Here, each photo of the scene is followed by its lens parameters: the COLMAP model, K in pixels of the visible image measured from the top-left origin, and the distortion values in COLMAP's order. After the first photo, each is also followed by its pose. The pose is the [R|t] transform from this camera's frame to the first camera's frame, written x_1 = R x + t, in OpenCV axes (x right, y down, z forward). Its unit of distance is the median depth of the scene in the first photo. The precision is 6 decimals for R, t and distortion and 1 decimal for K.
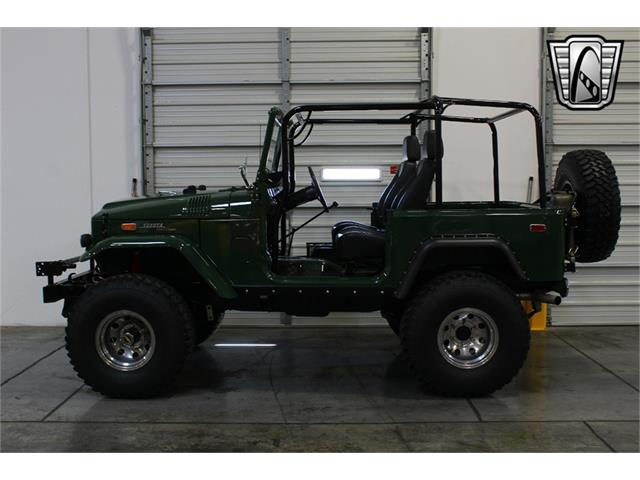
lens RADIAL K [[750.2, 0, 323.2], [0, 750.2, 241.6], [0, 0, 1]] dist [-0.064953, 0.032888]
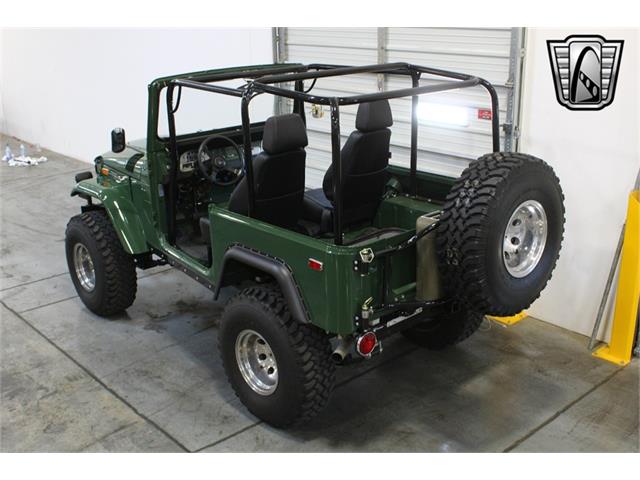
lens RADIAL K [[745.0, 0, 319.9], [0, 745.0, 242.0], [0, 0, 1]] dist [-0.065685, 0.021409]
pose [[0.675970, 0.232152, -0.699407, 0.817050], [-0.047040, 0.960740, 0.273432, -0.251259], [0.735426, -0.151932, 0.660352, 0.477873]]
